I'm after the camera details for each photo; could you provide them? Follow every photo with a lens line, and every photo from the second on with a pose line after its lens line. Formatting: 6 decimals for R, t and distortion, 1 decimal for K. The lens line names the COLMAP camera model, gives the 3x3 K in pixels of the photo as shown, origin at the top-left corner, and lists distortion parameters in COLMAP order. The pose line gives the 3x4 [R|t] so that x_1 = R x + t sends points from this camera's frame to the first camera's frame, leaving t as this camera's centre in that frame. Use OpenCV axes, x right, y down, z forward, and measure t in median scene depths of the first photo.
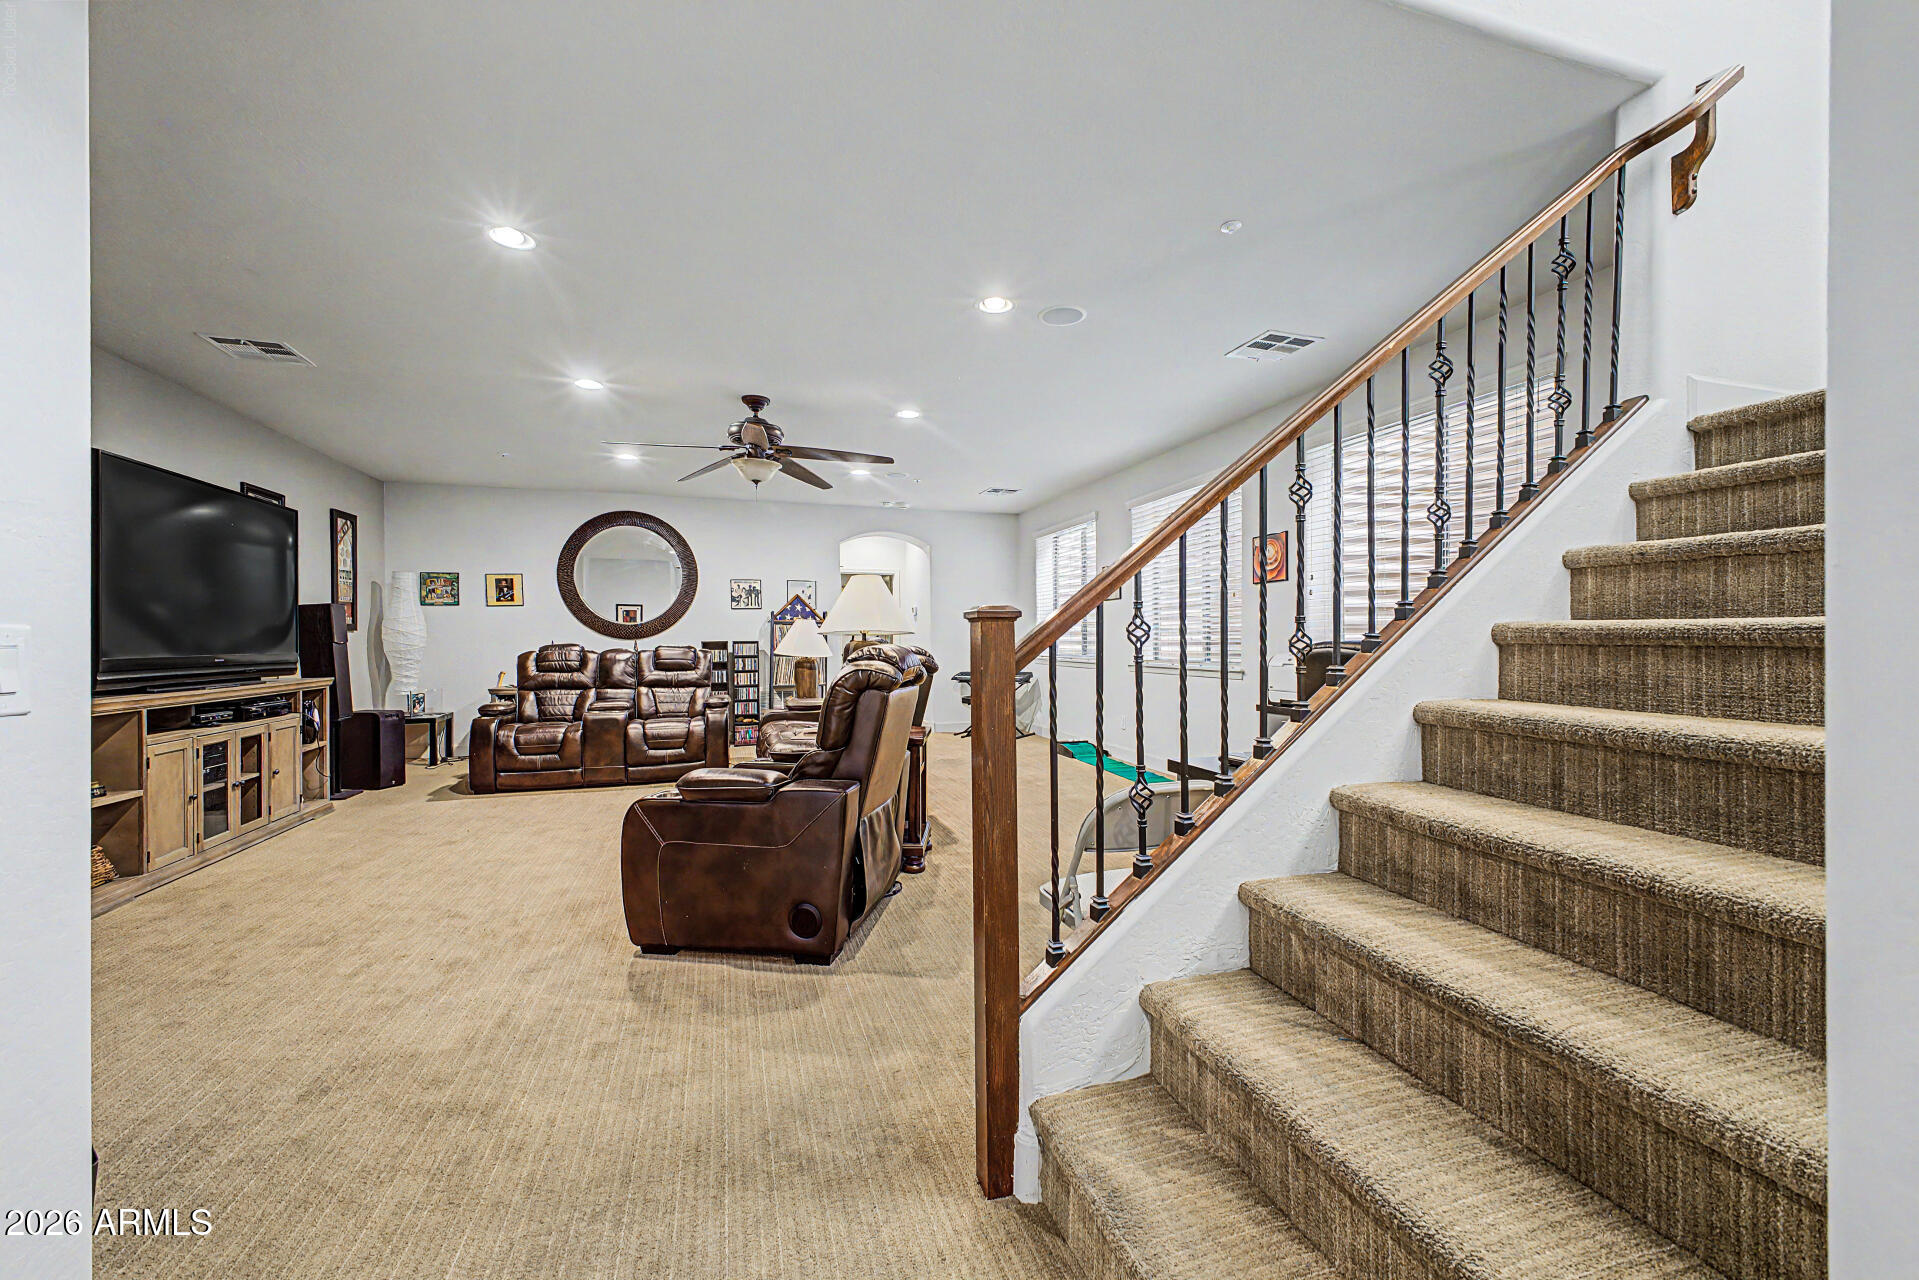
lens RADIAL K [[790.6, 0, 987.8], [0, 790.6, 633.2], [0, 0, 1]] dist [0.009748, -0.000232]
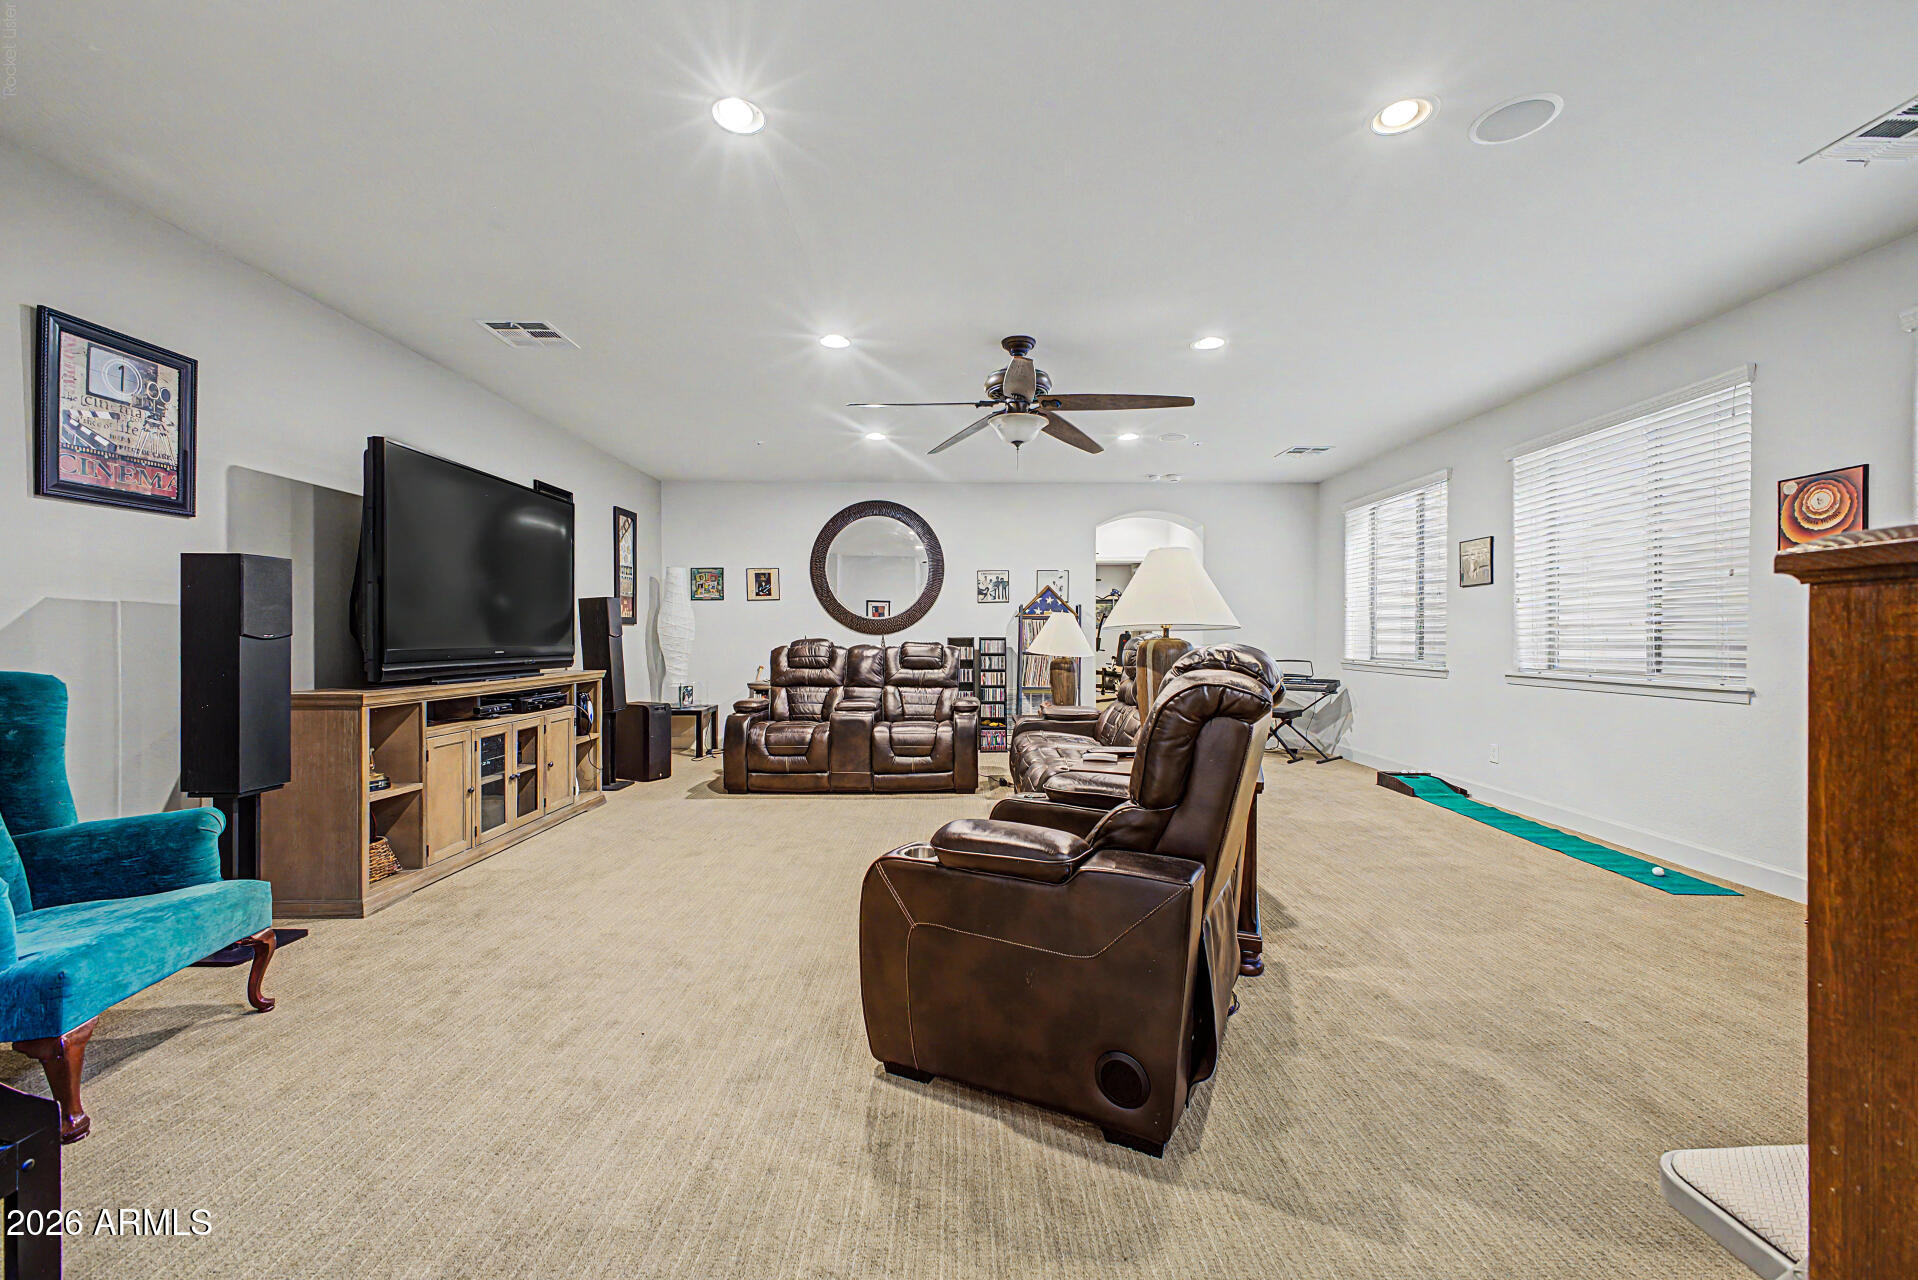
lens RADIAL K [[790.2, 0, 987.3], [0, 790.2, 633.2], [0, 0, 1]] dist [0.009748, -0.000232]
pose [[0.958654, 0.007395, -0.284477, -0.071663], [-0.006558, 0.999971, 0.003894, 0.001921], [0.284498, -0.001867, 0.958675, 0.165980]]
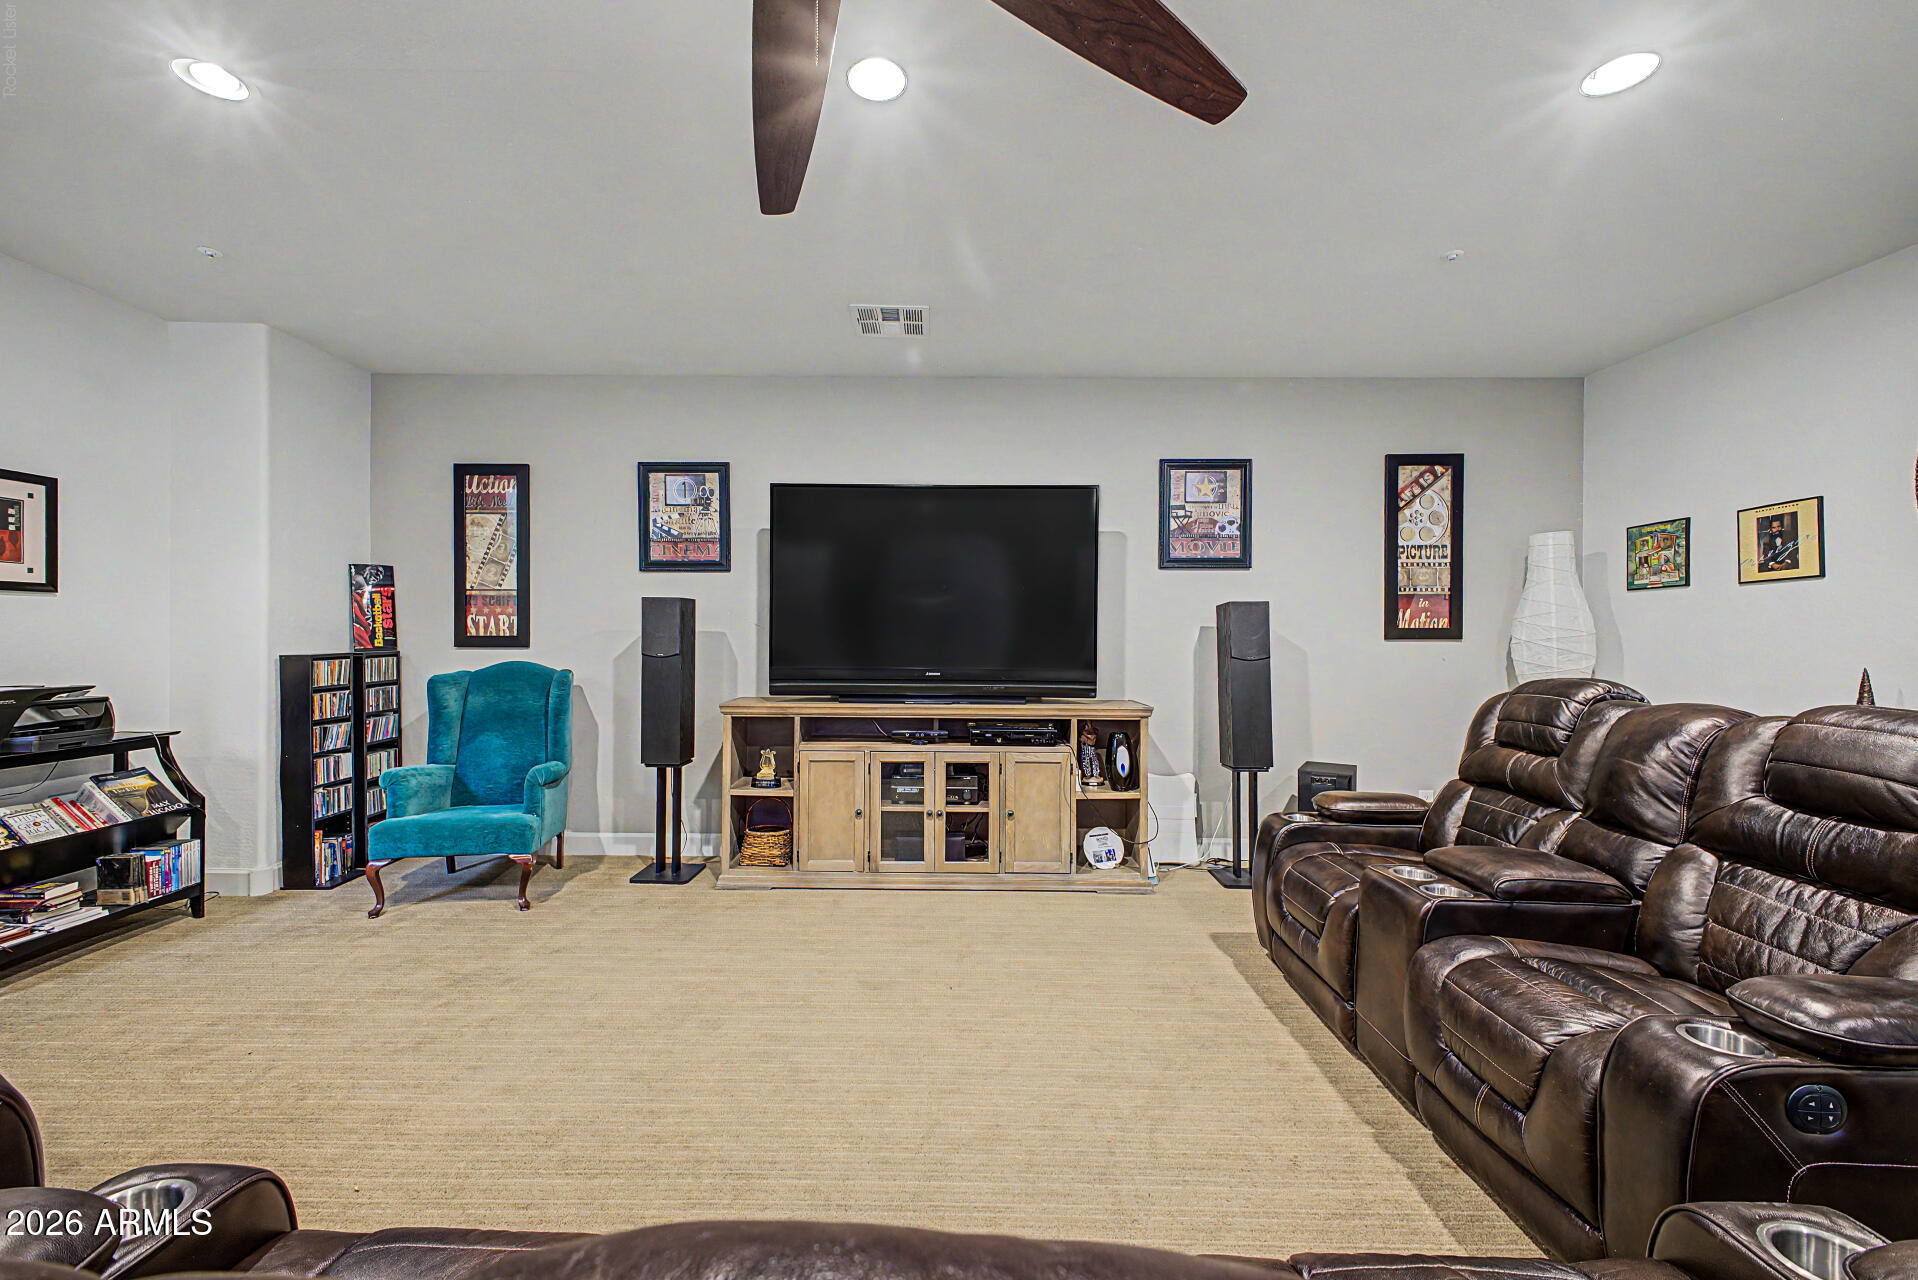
lens RADIAL K [[790.2, 0, 987.3], [0, 790.2, 633.2], [0, 0, 1]] dist [0.009748, -0.000232]
pose [[-0.346080, 0.001192, -0.938204, -0.099189], [0.000382, 0.999999, 0.001129, -0.010015], [0.938205, 0.000032, -0.346080, 1.024875]]
